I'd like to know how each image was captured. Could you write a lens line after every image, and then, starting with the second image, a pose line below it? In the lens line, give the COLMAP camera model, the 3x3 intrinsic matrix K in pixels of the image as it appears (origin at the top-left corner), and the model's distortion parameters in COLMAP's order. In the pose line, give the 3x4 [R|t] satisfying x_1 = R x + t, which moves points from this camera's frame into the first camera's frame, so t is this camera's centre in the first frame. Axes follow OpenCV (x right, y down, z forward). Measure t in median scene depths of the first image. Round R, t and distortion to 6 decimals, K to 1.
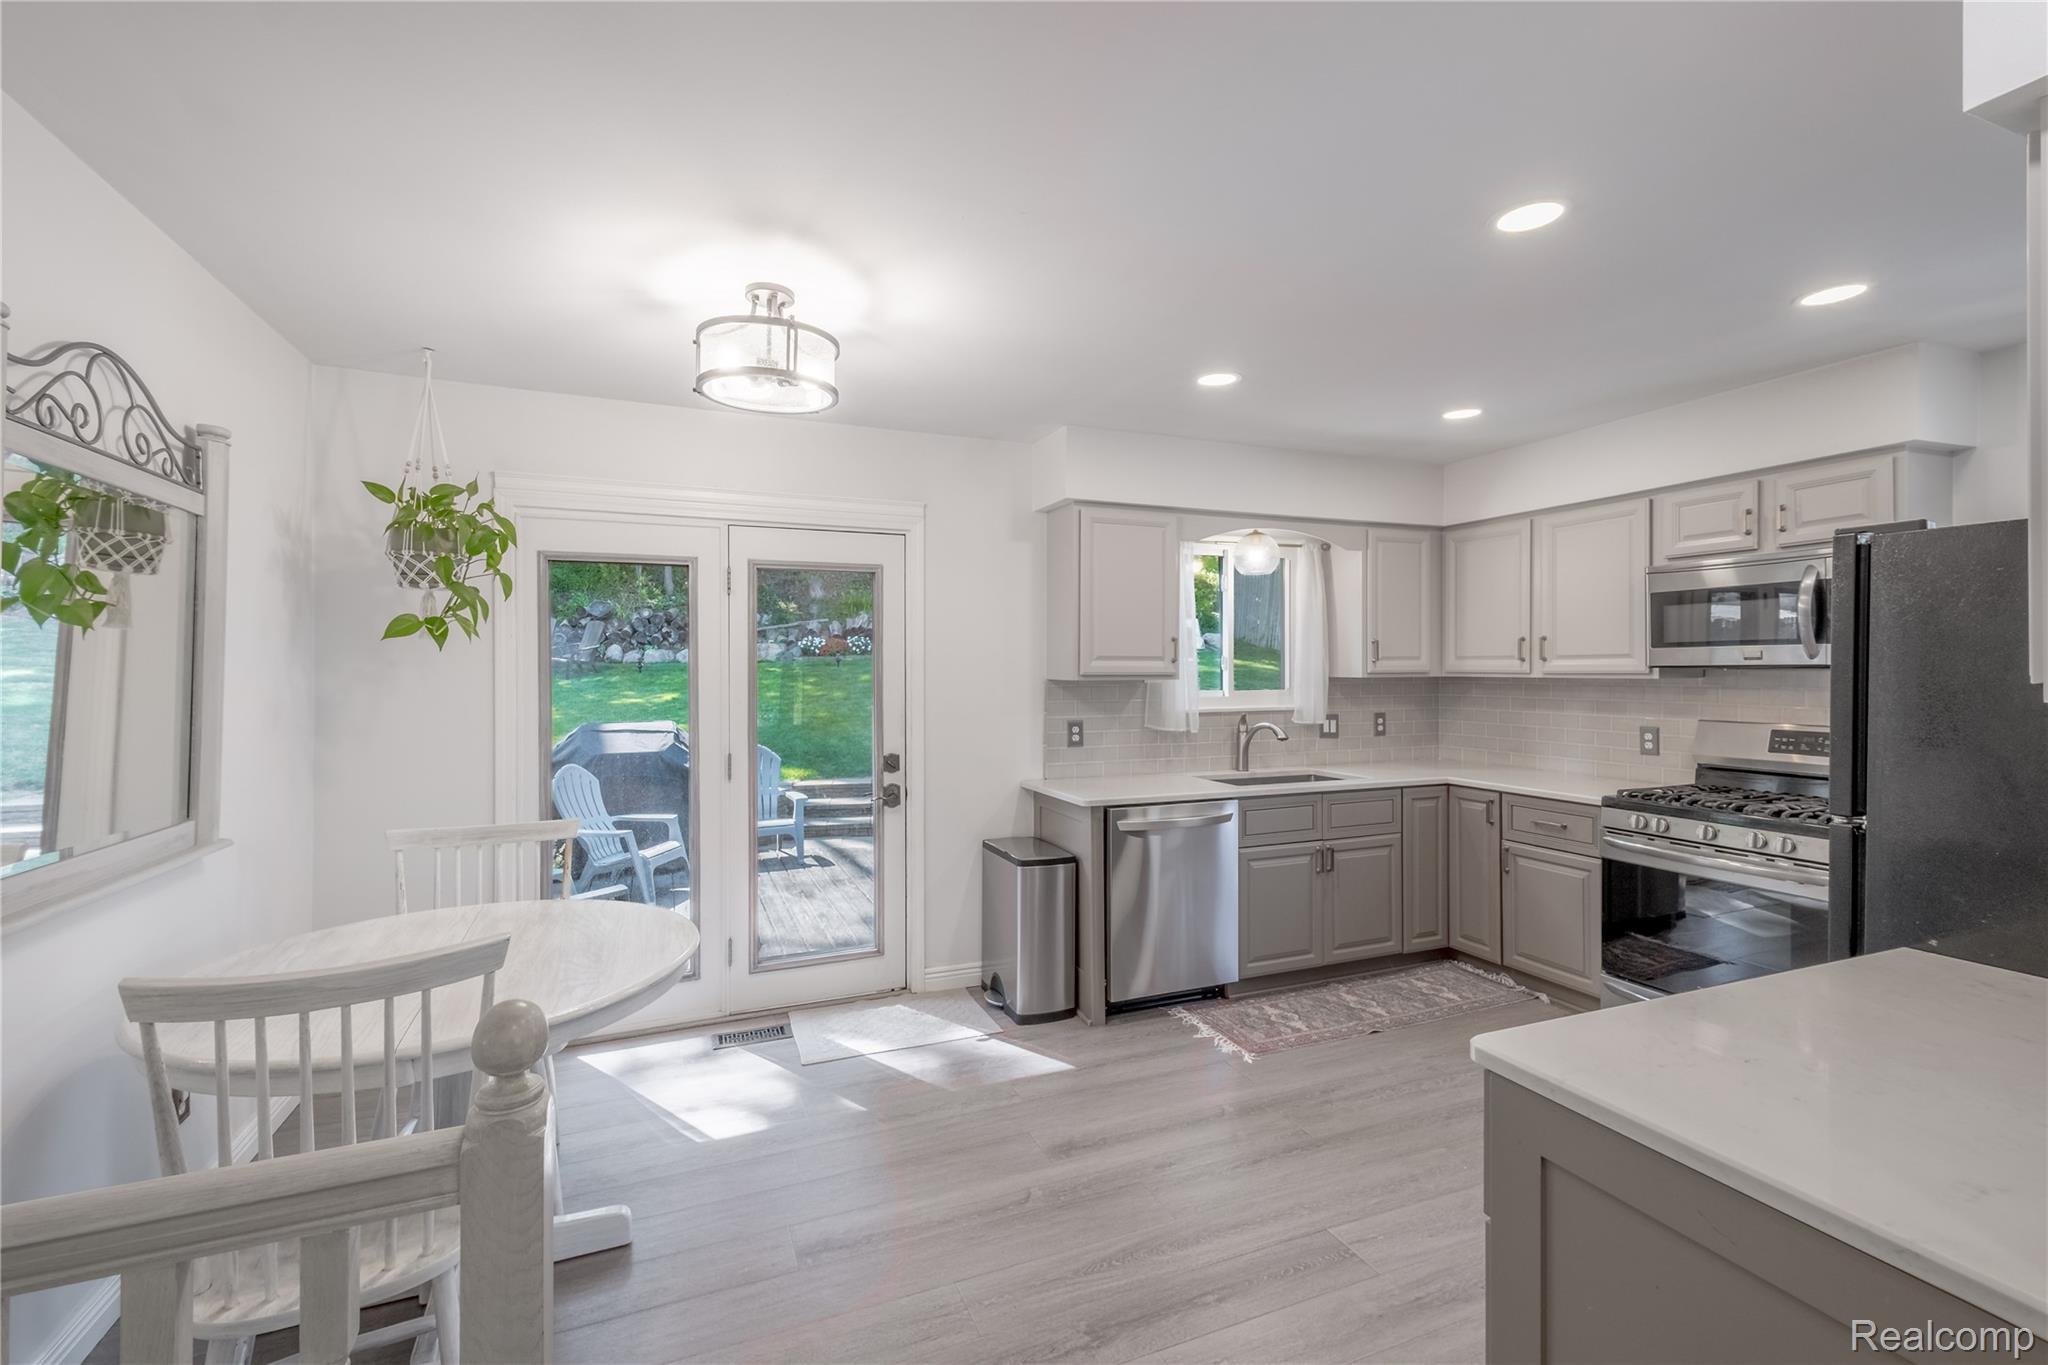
lens RADIAL K [[868.0, 0, 1020.6], [0, 868.0, 676.7], [0, 0, 1]] dist [0.011963, -0.000586]
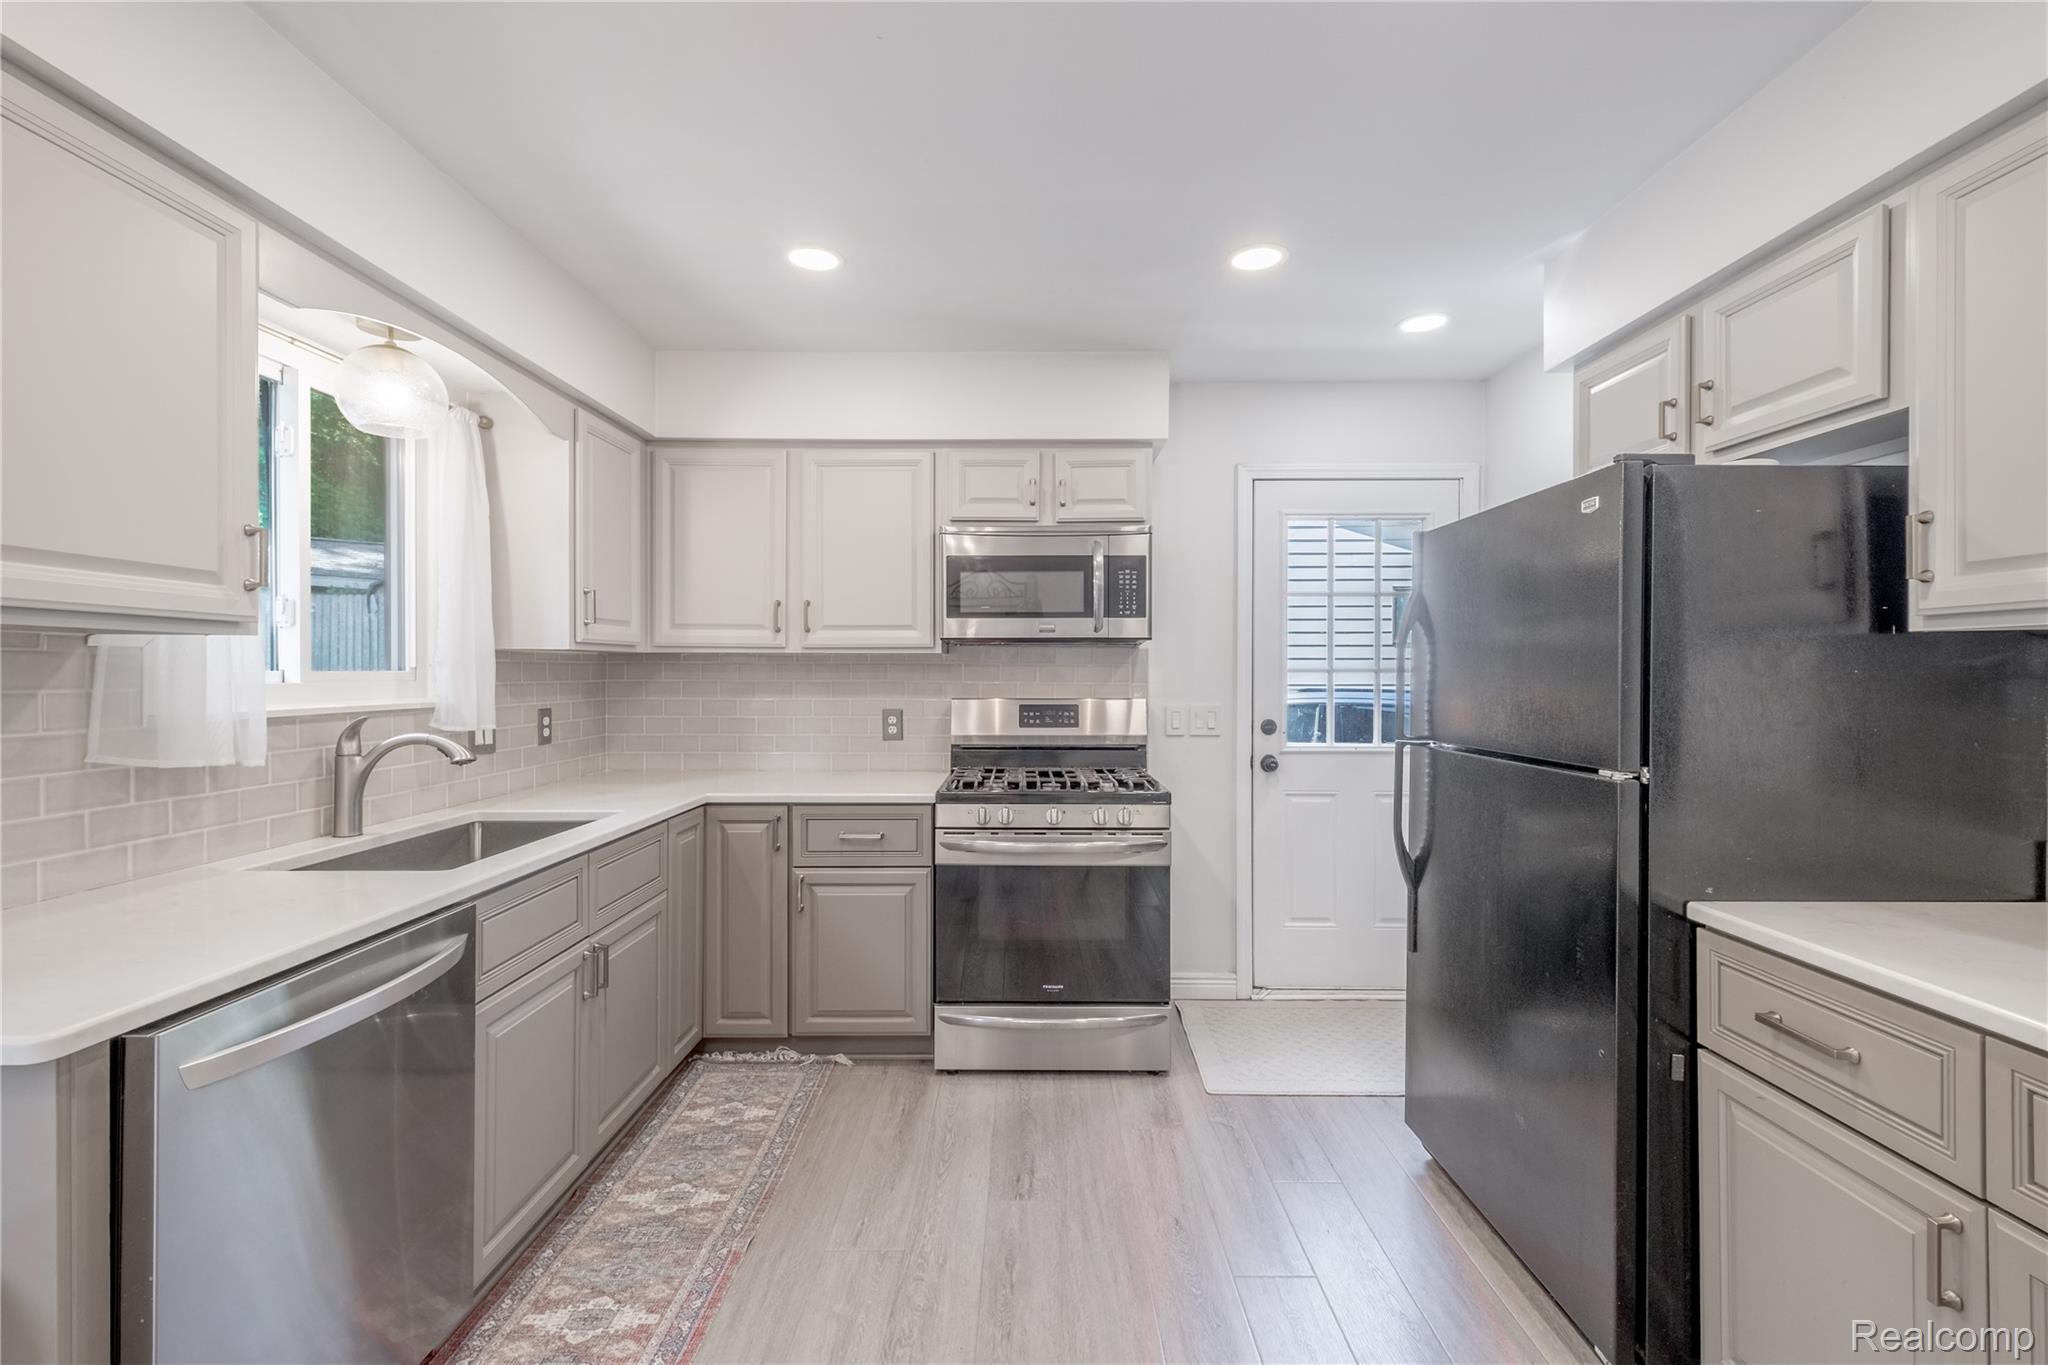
lens RADIAL K [[868.0, 0, 1020.6], [0, 868.0, 676.7], [0, 0, 1]] dist [0.011963, -0.000586]
pose [[0.378953, -0.001714, 0.925414, -0.058390], [0.004792, 0.999989, -0.000110, 0.024024], [-0.925403, 0.004477, 0.378957, 0.524946]]
